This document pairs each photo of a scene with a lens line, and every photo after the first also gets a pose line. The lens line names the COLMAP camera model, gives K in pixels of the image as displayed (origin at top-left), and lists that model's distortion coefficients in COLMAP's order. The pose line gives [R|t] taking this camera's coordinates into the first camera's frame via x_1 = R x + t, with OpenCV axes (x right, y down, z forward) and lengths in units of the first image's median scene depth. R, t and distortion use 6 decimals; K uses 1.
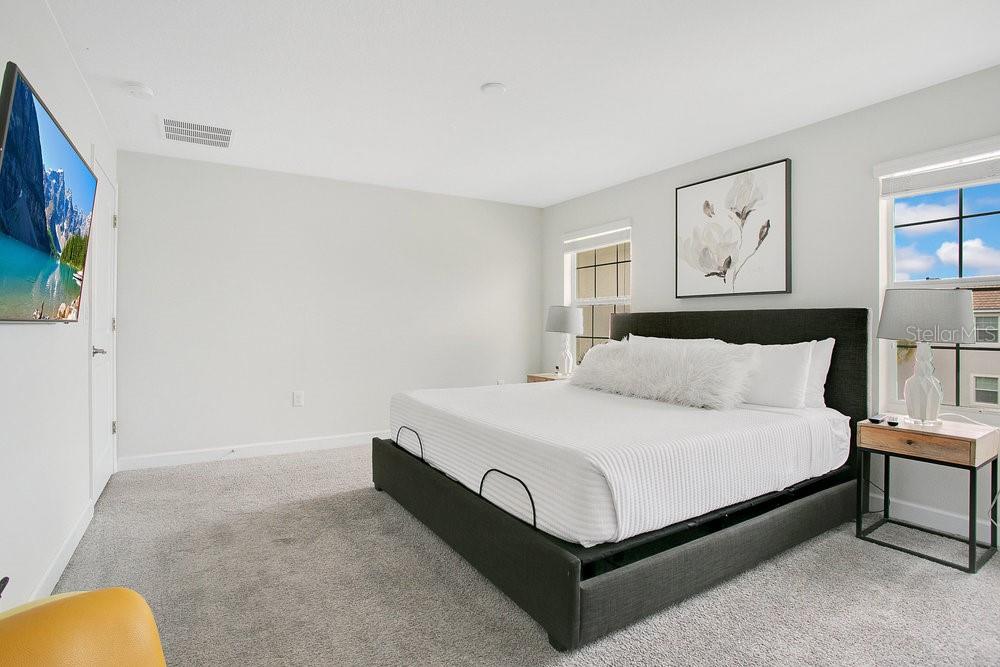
lens RADIAL K [[499.6, 0, 497.8], [0, 499.6, 329.2], [0, 0, 1]] dist [-0.000924, -0.000165]
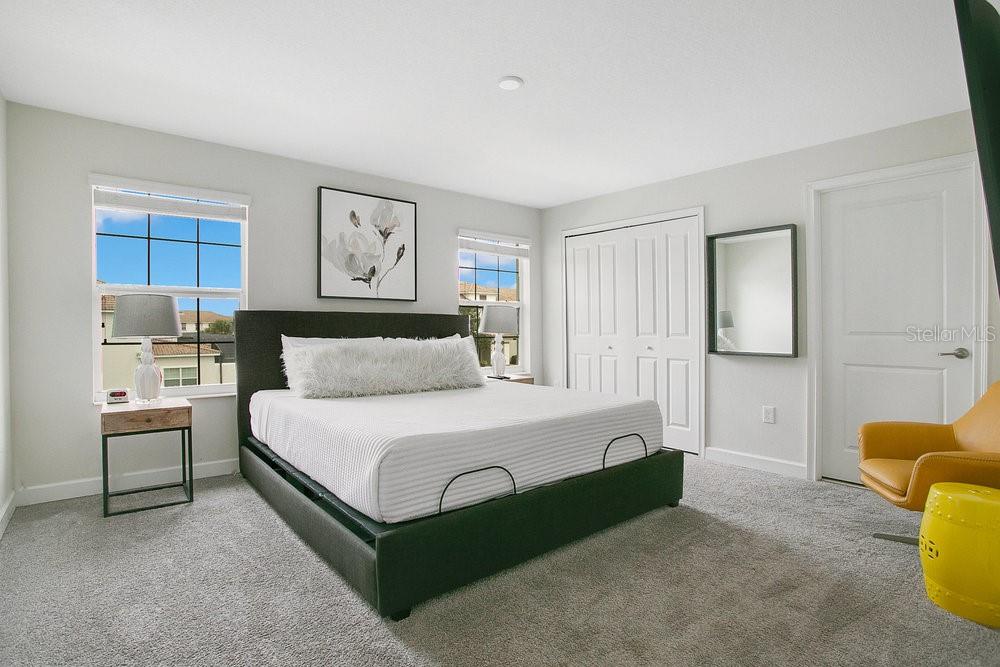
lens RADIAL K [[499.6, 0, 495.3], [0, 499.6, 328.0], [0, 0, 1]] dist [-0.000924, -0.000165]
pose [[-0.122512, -0.009985, 0.992417, -0.737675], [0.010768, 0.999877, 0.011390, -0.011834], [-0.992409, 0.012082, -0.122390, 0.873717]]
